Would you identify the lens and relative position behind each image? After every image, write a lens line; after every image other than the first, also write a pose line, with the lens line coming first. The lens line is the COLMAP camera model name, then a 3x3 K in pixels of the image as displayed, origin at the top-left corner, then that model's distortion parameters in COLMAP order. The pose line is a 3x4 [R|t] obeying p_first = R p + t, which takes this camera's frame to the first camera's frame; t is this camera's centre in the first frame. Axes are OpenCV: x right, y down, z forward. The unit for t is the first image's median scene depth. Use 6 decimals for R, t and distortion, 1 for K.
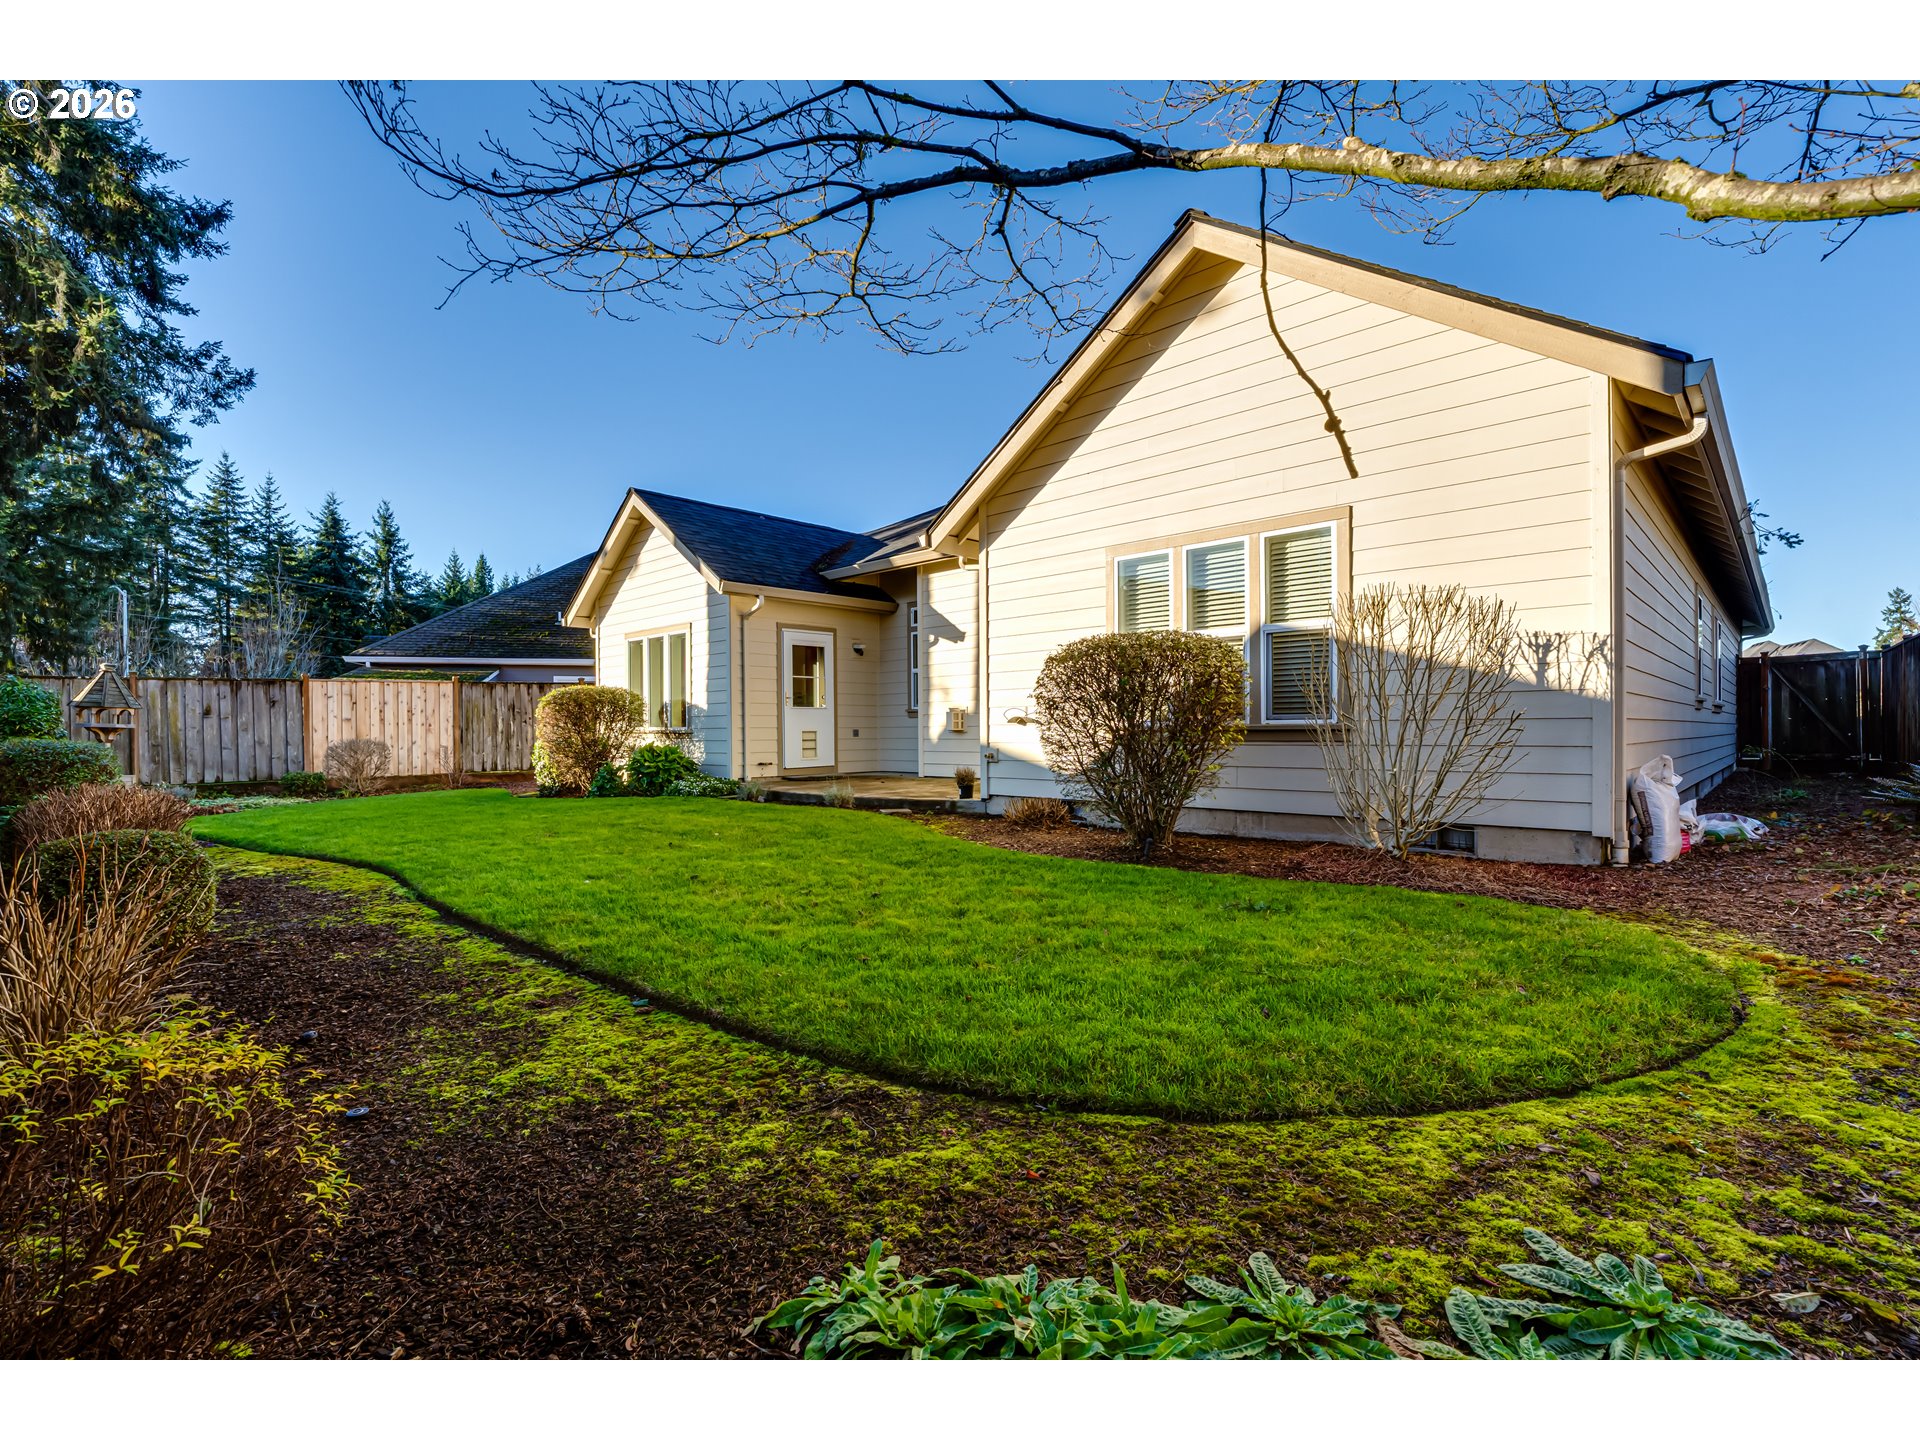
lens RADIAL K [[865.1, 0, 971.2], [0, 865.1, 705.7], [0, 0, 1]] dist [-0.003001, -0.000046]
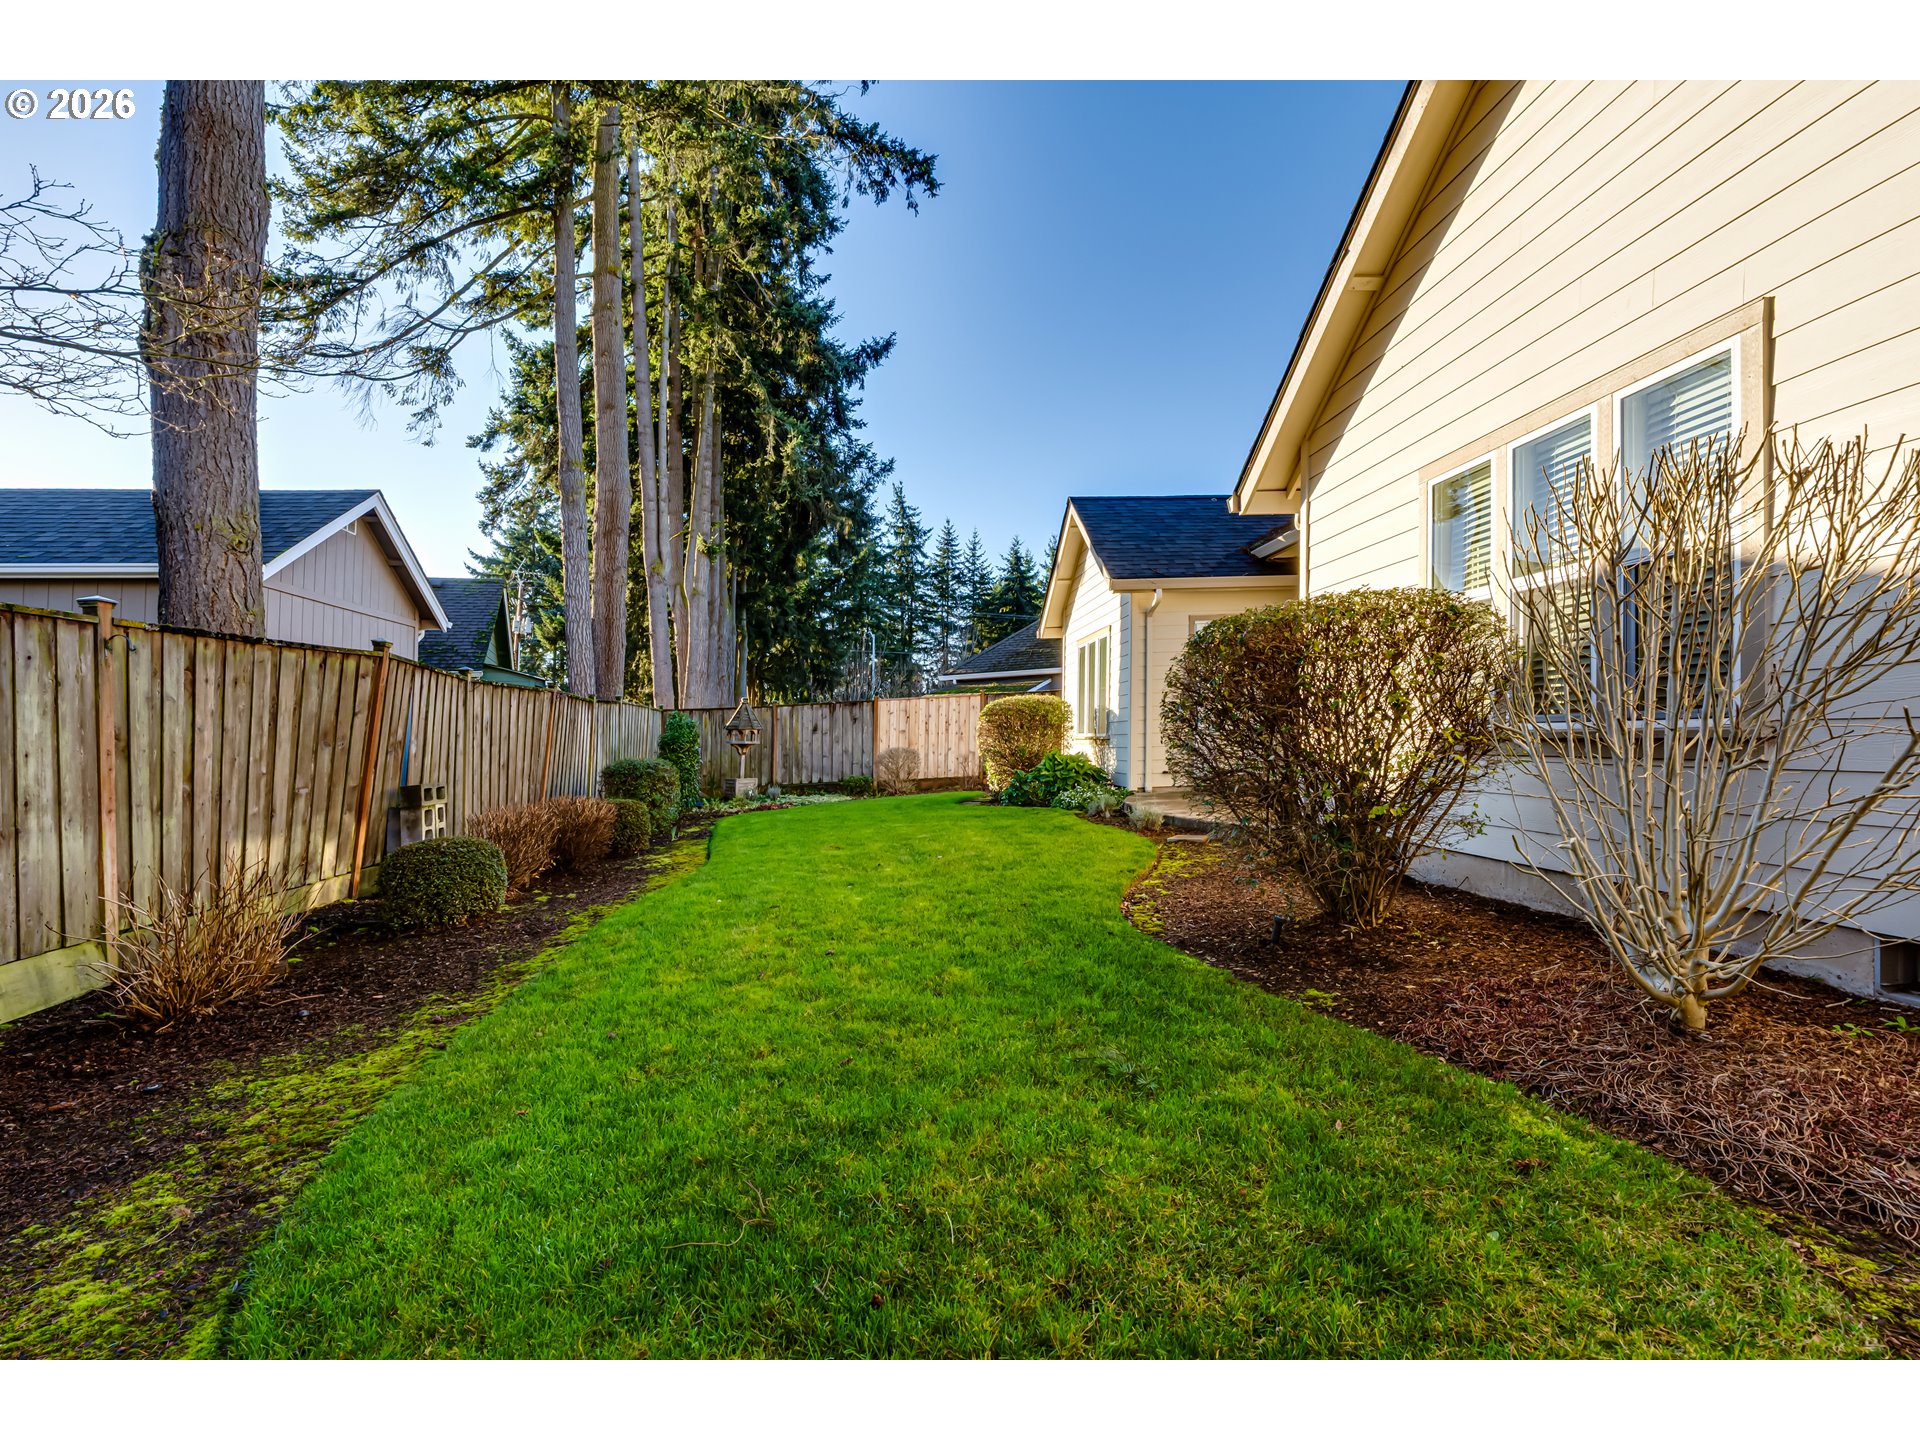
lens RADIAL K [[883.2, 0, 953.0], [0, 883.2, 696.8], [0, 0, 1]] dist [-0.002261, 0.000400]
pose [[0.757677, -0.051242, -0.650615, 0.150314], [0.050174, 0.998536, -0.020213, -0.003665], [0.650698, -0.017329, 0.759139, 0.108587]]
